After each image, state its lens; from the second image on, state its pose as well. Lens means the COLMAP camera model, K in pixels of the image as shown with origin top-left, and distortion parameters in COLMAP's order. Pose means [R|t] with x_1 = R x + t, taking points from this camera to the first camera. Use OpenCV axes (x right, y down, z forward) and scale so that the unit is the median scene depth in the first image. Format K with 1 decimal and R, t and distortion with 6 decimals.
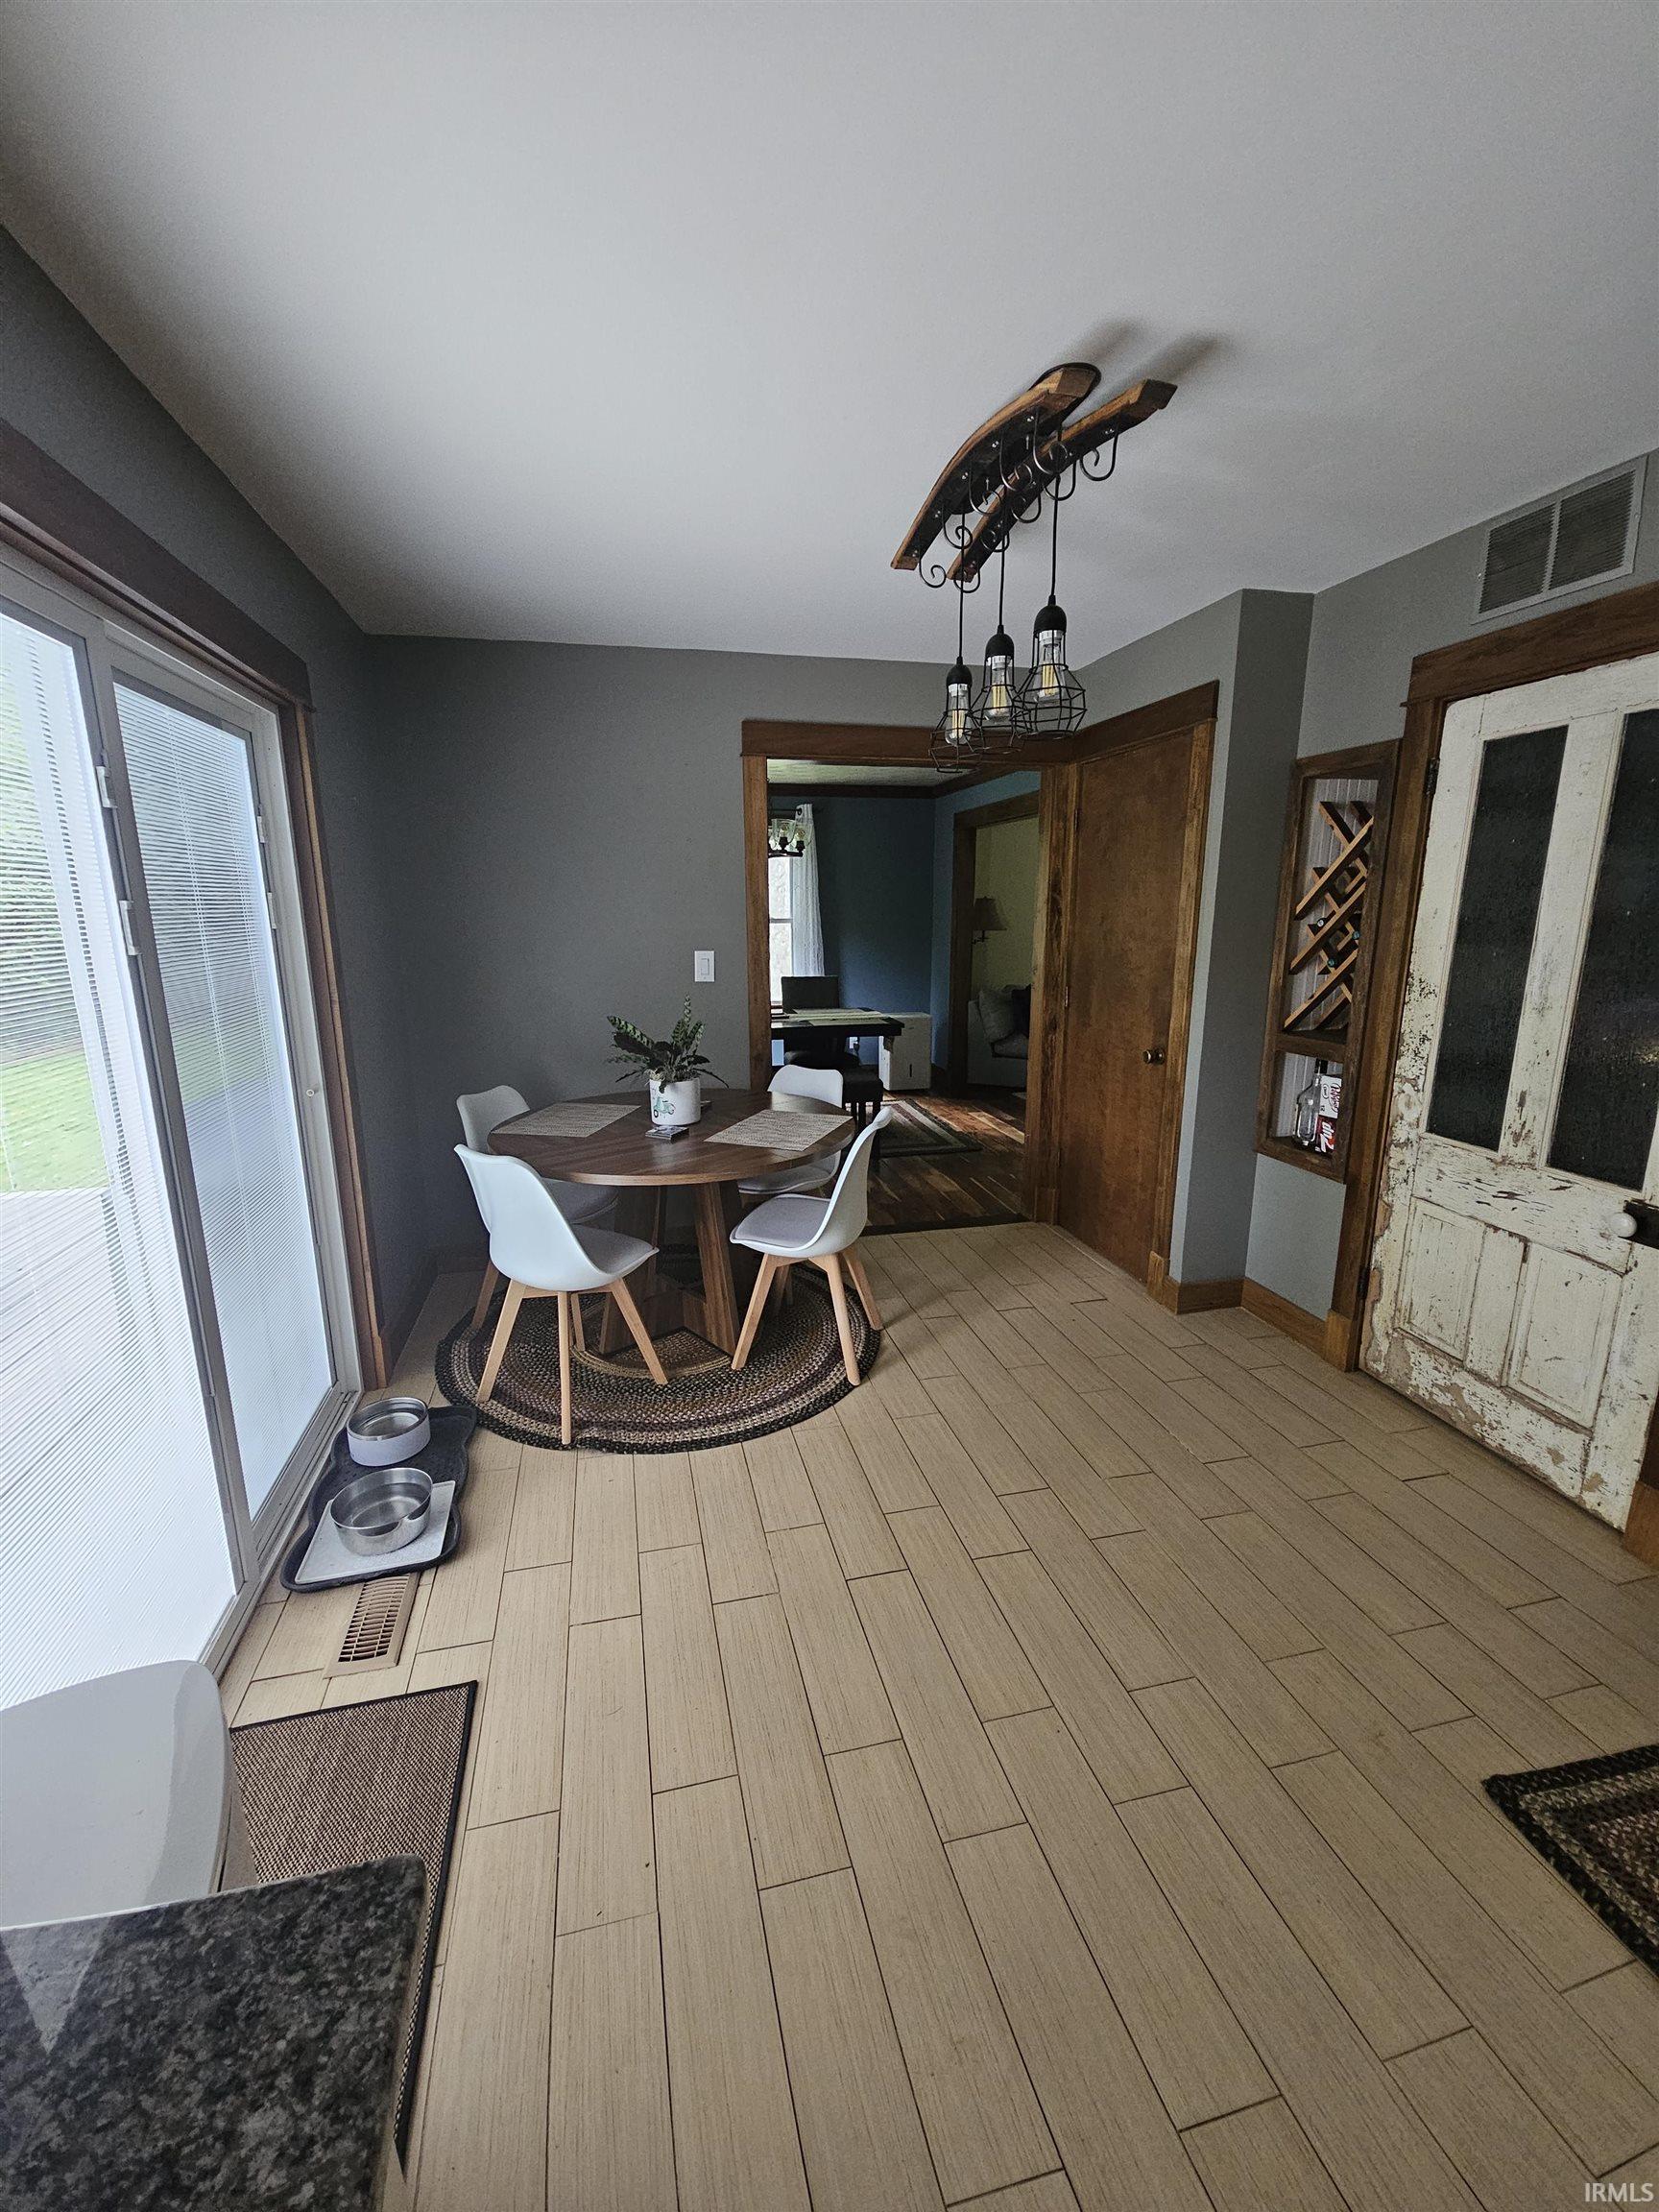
lens RADIAL K [[907.7, 0, 825.2], [0, 907.7, 1116.4], [0, 0, 1]] dist [0.004611, -0.000784]
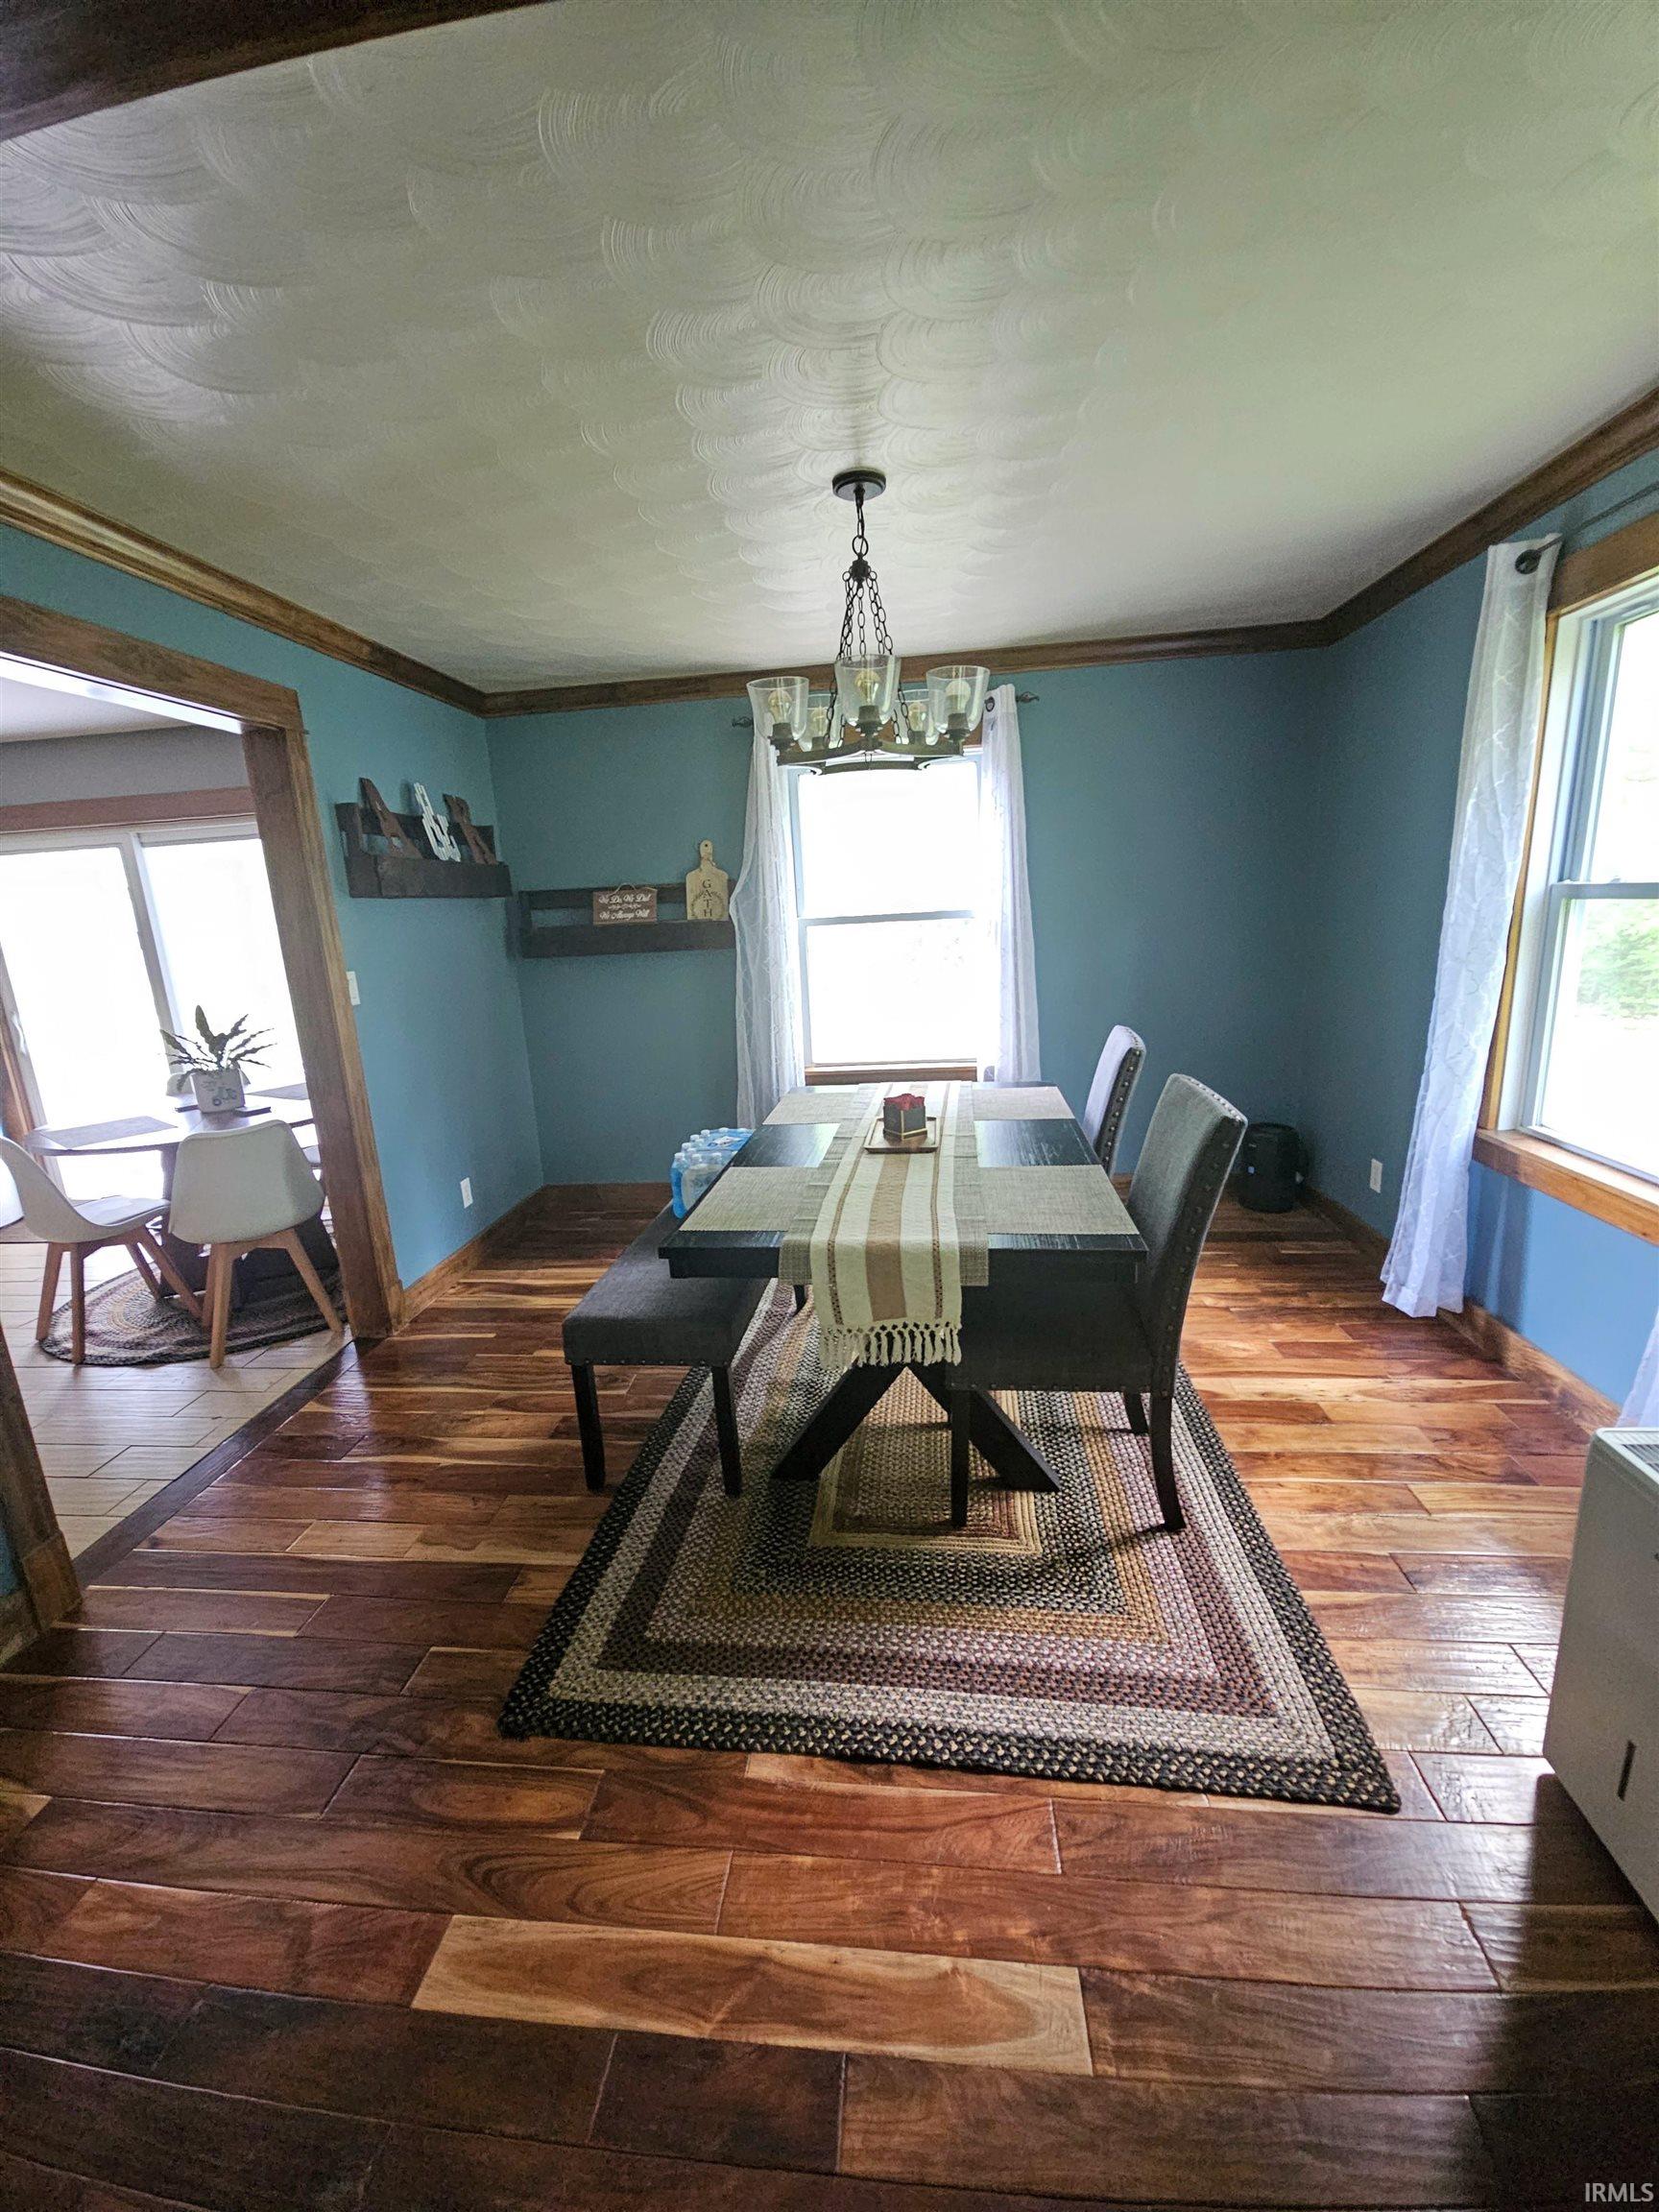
lens RADIAL K [[907.7, 0, 830.5], [0, 907.7, 1115.7], [0, 0, 1]] dist [0.004611, -0.000784]
pose [[-0.343364, 0.237912, -0.908570, 0.341542], [-0.143145, 0.942826, 0.300979, -0.238641], [0.928230, 0.233403, -0.289677, 1.113583]]
